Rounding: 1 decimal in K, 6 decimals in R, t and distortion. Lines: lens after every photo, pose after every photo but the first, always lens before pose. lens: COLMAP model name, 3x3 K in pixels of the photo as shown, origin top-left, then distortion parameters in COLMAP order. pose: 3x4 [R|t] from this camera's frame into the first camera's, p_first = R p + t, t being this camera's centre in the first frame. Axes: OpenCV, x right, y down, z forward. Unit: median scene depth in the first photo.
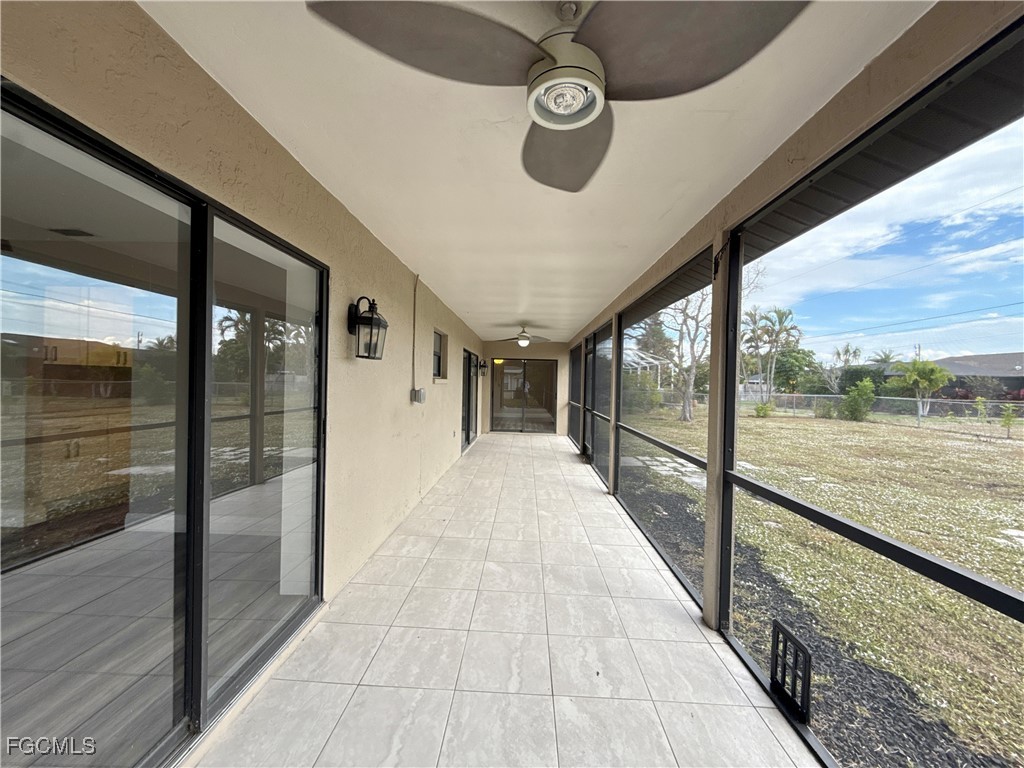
lens RADIAL K [[408.4, 0, 510.7], [0, 408.4, 386.2], [0, 0, 1]] dist [-0.002055, 0.001164]
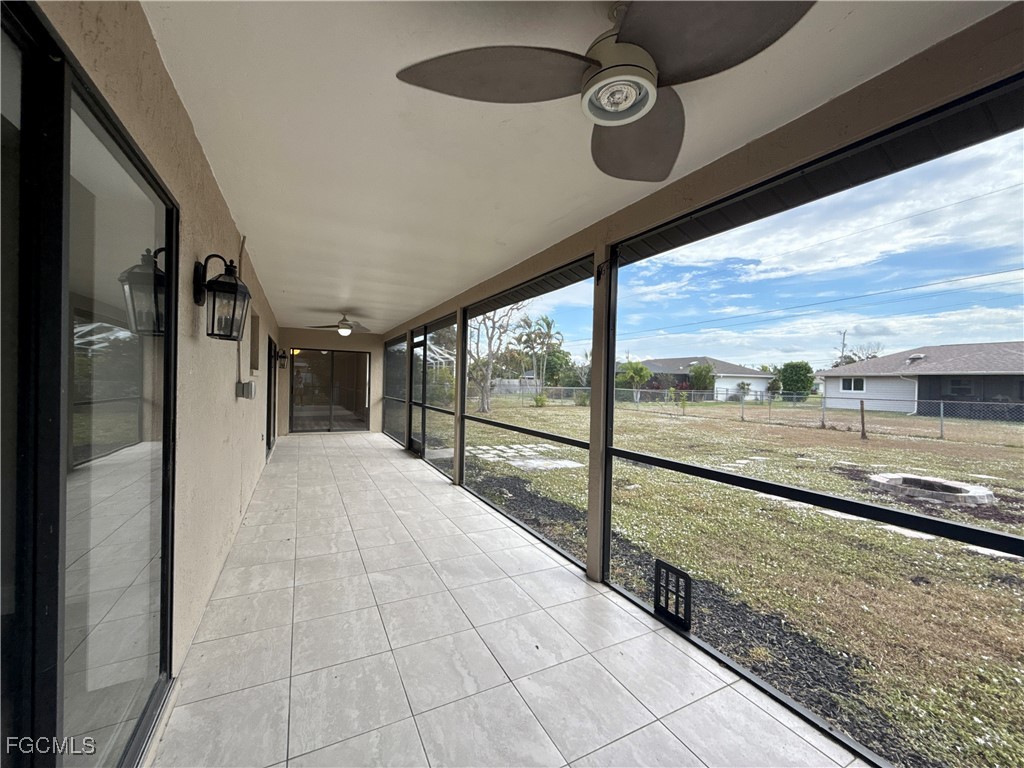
lens RADIAL K [[408.4, 0, 511.2], [0, 408.4, 383.0], [0, 0, 1]] dist [-0.002055, 0.001164]
pose [[0.870814, -0.005179, 0.491585, -0.159036], [0.003637, 0.999985, 0.004092, 0.008309], [-0.491598, -0.001776, 0.870820, 0.052470]]
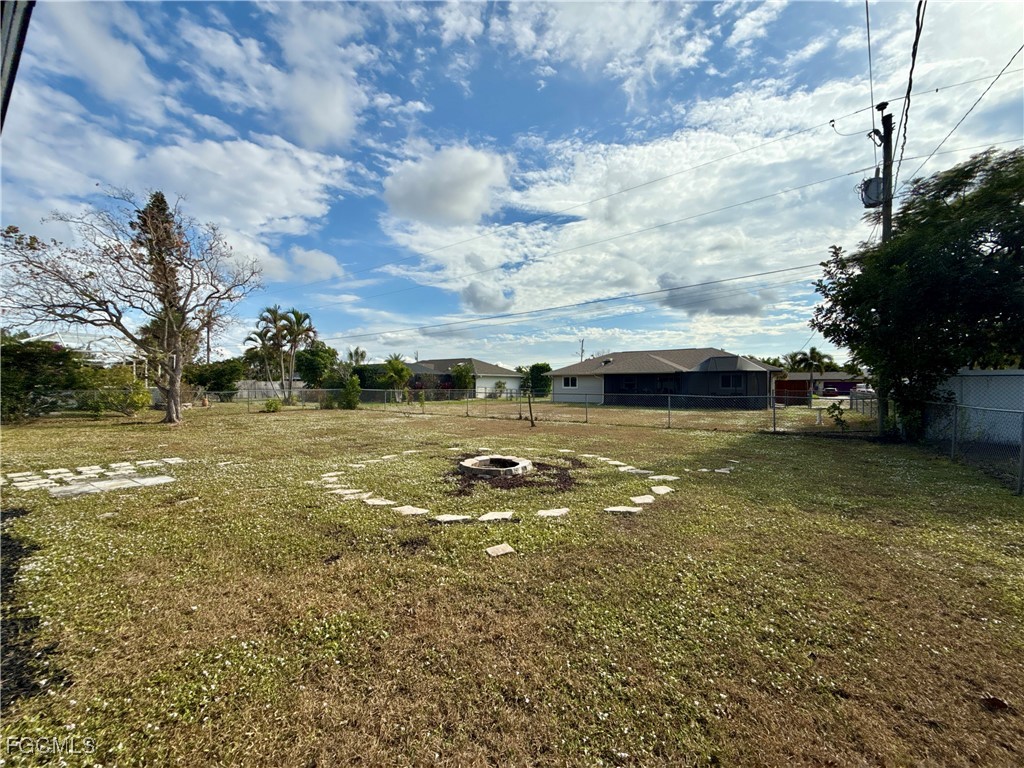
lens RADIAL K [[408.4, 0, 514.4], [0, 408.4, 378.2], [0, 0, 1]] dist [-0.002055, 0.001164]
pose [[0.543555, -0.004594, 0.839361, 0.327557], [0.016698, 0.999846, -0.005341, 0.023595], [-0.839207, 0.016919, 0.543549, -0.374371]]
